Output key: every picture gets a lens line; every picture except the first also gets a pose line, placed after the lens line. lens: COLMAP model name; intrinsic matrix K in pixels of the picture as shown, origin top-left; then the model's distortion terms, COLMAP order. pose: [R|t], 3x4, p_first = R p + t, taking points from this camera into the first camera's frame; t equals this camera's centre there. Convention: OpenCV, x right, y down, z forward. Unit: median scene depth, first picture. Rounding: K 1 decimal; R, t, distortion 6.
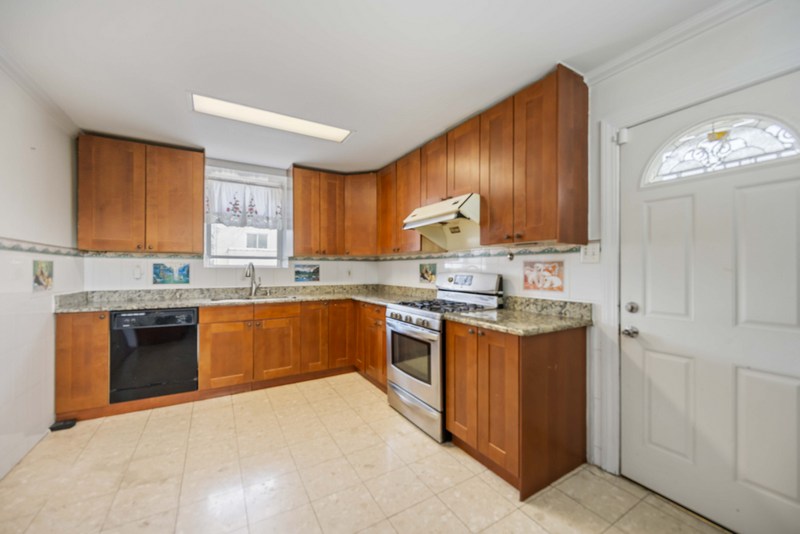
lens RADIAL K [[320.6, 0, 424.3], [0, 320.6, 265.3], [0, 0, 1]] dist [-0.000404, 0.000355]
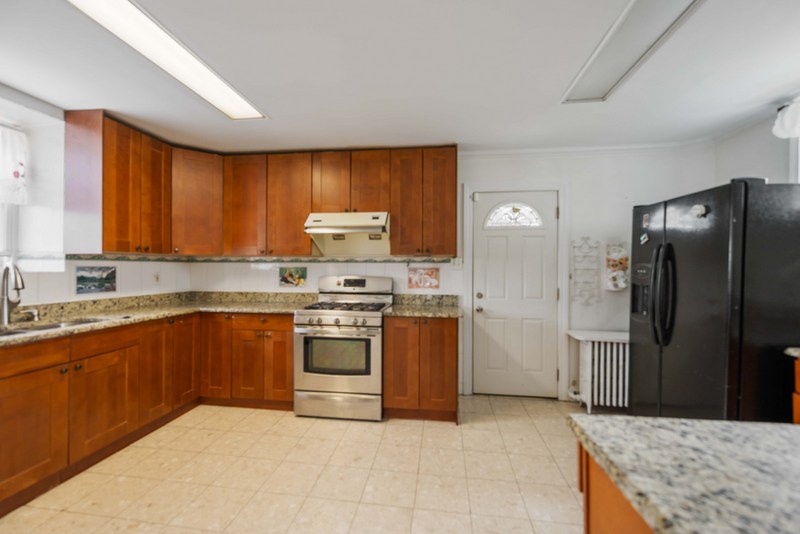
lens RADIAL K [[320.6, 0, 416.4], [0, 320.6, 262.6], [0, 0, 1]] dist [-0.000404, 0.000355]
pose [[0.611103, 0.017470, 0.791359, -0.651305], [-0.014458, 0.999836, -0.010908, -0.016480], [-0.791419, -0.004775, 0.611255, 0.135701]]
